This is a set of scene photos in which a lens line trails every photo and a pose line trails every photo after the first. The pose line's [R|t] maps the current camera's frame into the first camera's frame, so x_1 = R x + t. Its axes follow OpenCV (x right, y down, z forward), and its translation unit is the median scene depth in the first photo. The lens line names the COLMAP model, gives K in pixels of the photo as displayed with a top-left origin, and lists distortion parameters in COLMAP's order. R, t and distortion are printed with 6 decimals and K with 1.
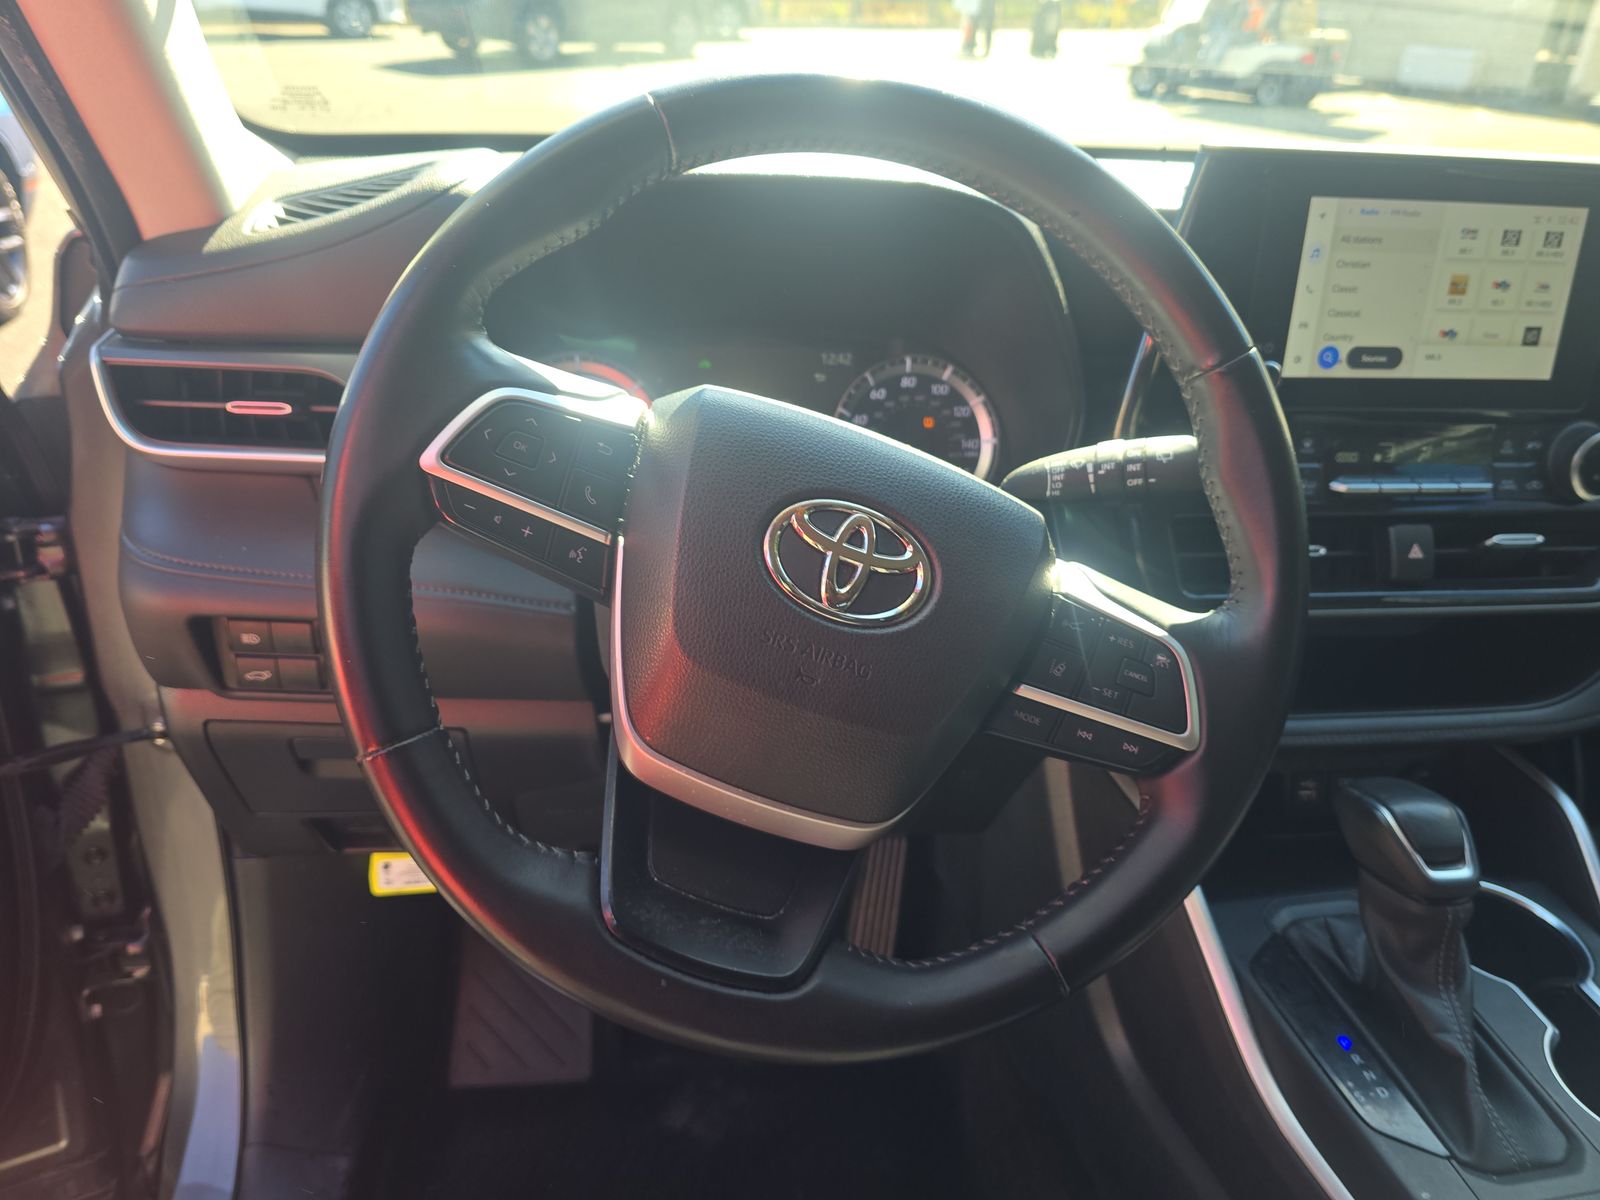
lens RADIAL K [[1089.6, 0, 791.4], [0, 1089.6, 606.0], [0, 0, 1]] dist [-0.007469, -0.002993]
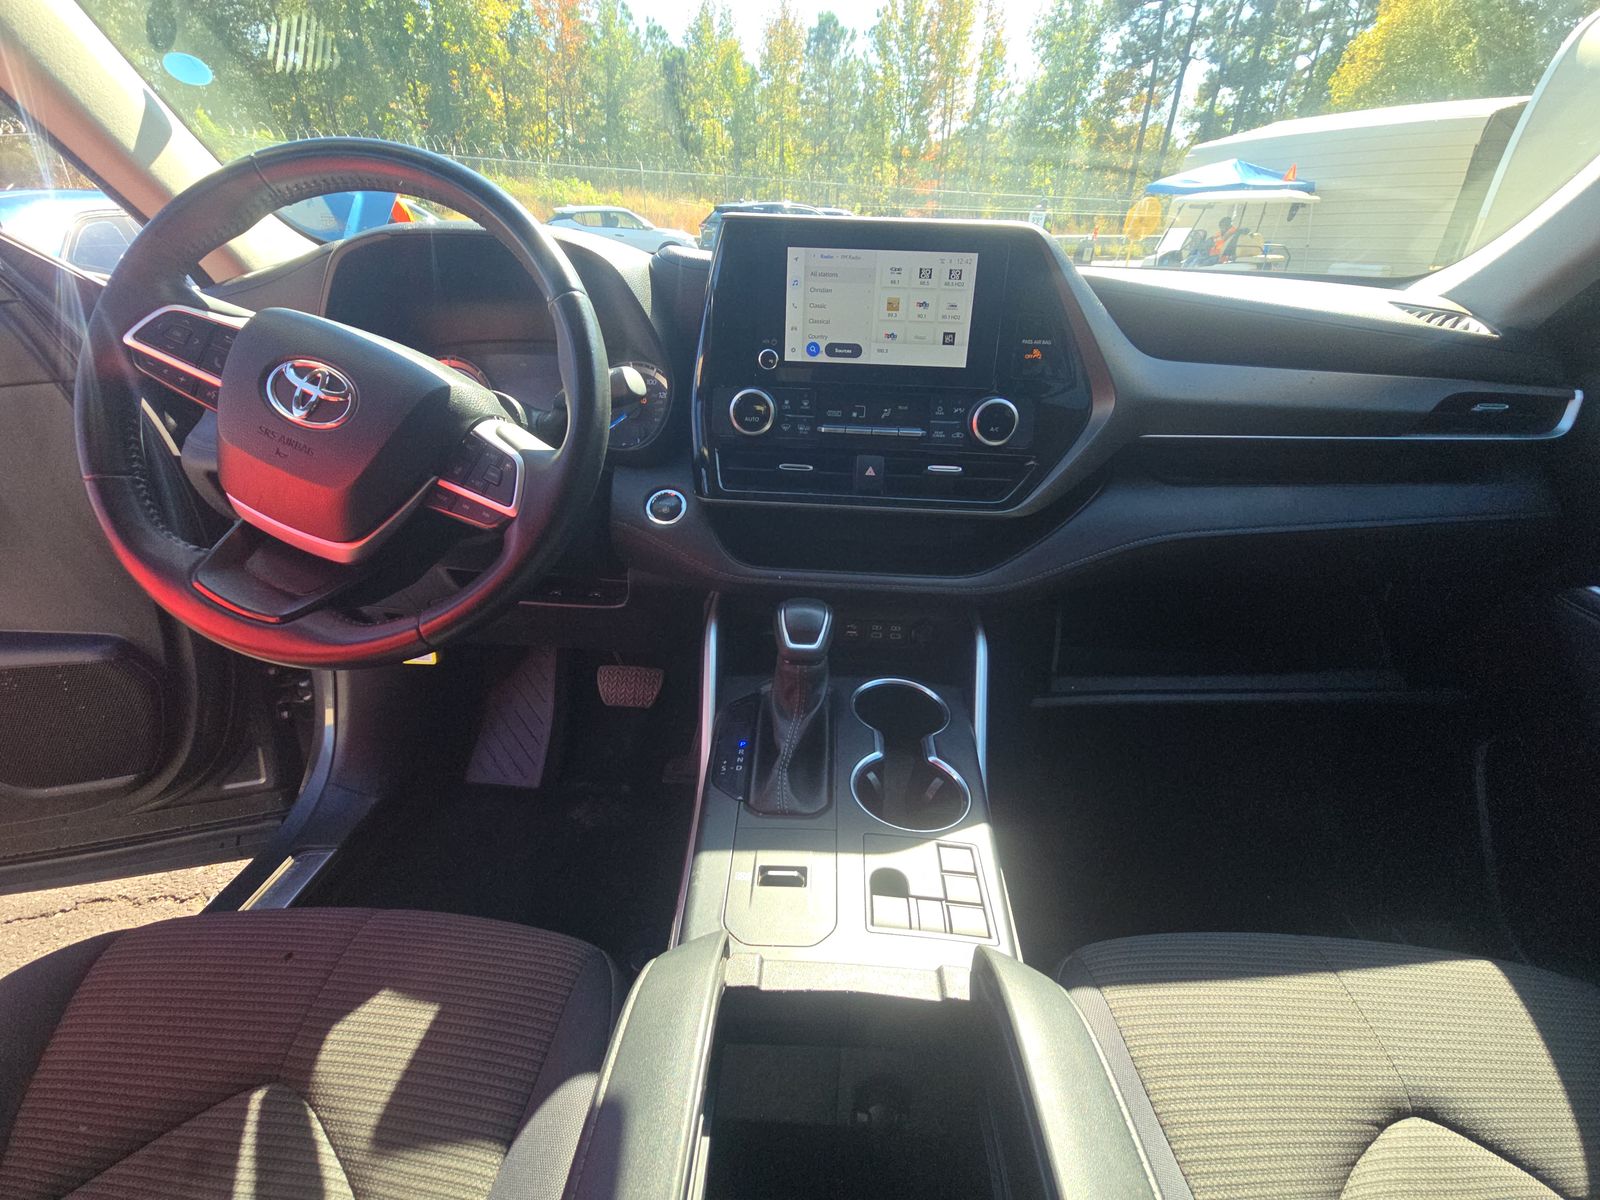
lens RADIAL K [[638.9, 0, 799.8], [0, 638.9, 602.1], [0, 0, 1]] dist [-0.000334, 0.000052]
pose [[0.982755, 0.070480, -0.170953, 0.845249], [-0.071423, 0.997446, 0.000637, 0.198820], [0.170562, 0.011584, 0.985279, 0.050090]]
